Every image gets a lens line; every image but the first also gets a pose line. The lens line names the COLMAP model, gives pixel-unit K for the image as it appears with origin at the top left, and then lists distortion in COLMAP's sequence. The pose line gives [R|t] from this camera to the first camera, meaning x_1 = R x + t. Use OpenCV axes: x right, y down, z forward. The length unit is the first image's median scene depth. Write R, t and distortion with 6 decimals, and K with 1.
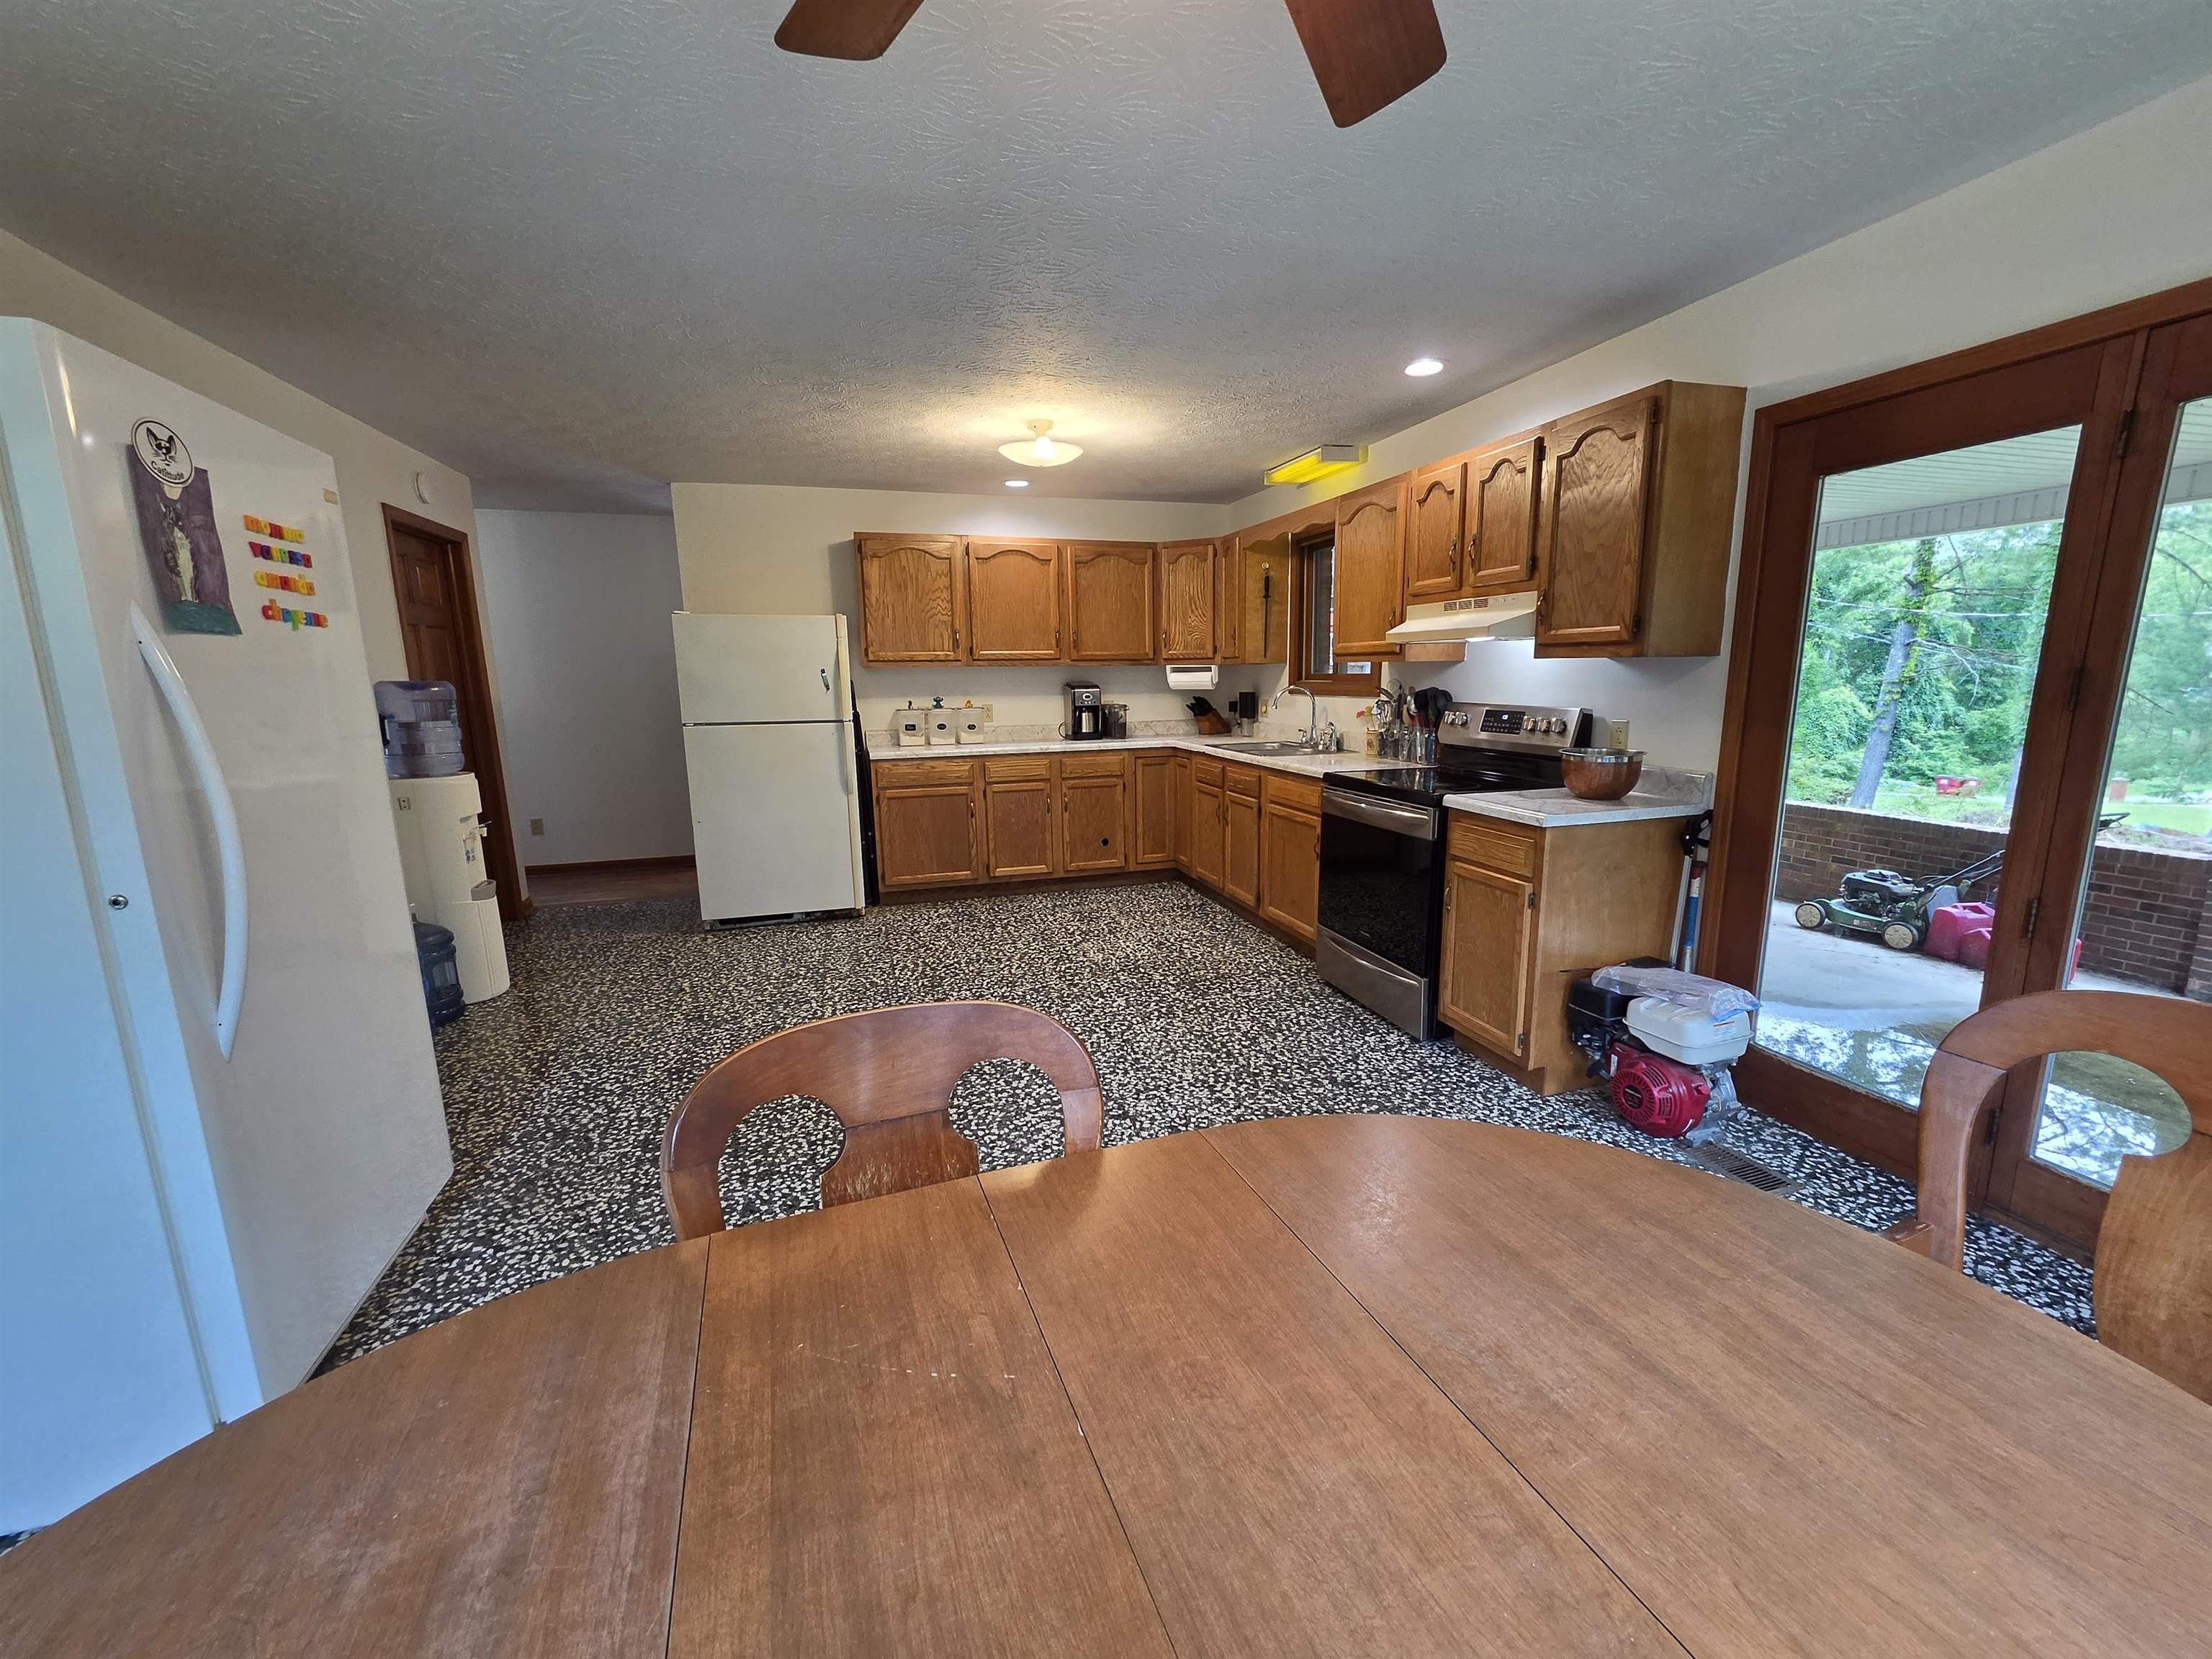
lens RADIAL K [[892.3, 0, 1130.5], [0, 892.3, 836.9], [0, 0, 1]] dist [-0.001222, 0.000055]
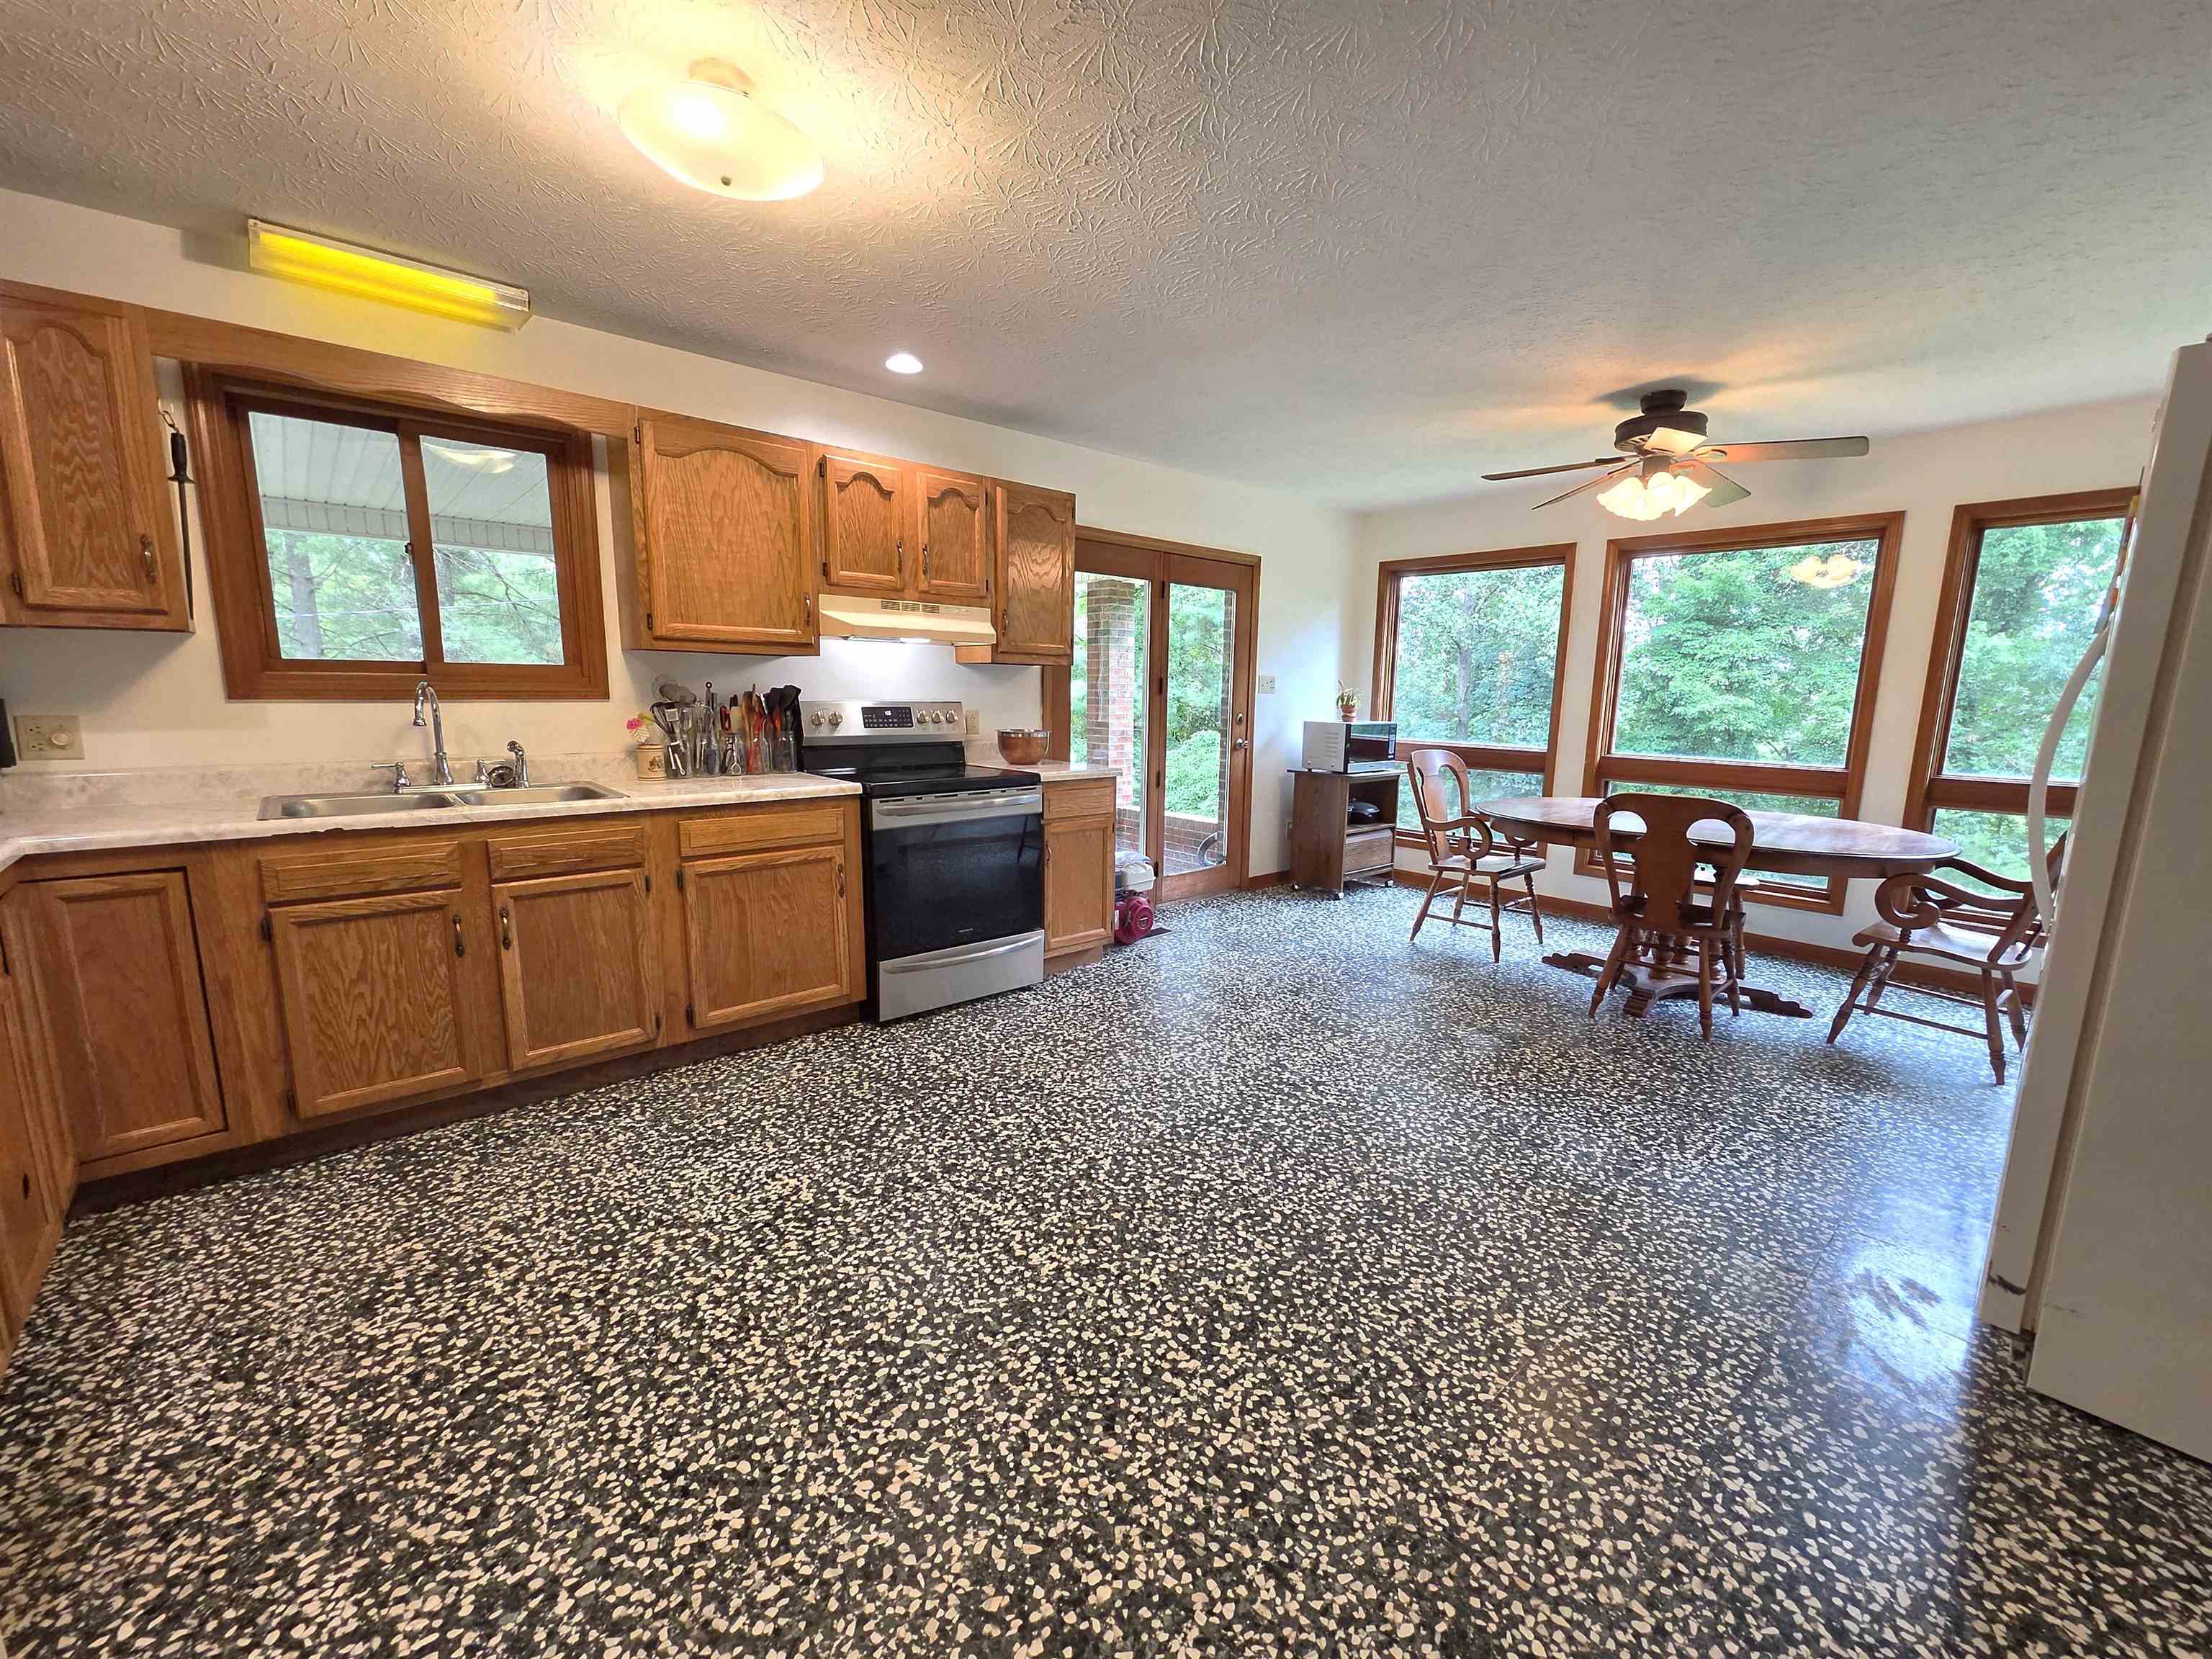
lens RADIAL K [[892.3, 0, 1130.5], [0, 892.3, 836.9], [0, 0, 1]] dist [-0.001222, 0.000055]
pose [[-0.407239, -0.146886, 0.901433, -0.654550], [0.155937, 0.961308, 0.227090, -0.178418], [-0.899911, 0.233046, -0.368577, 1.099542]]
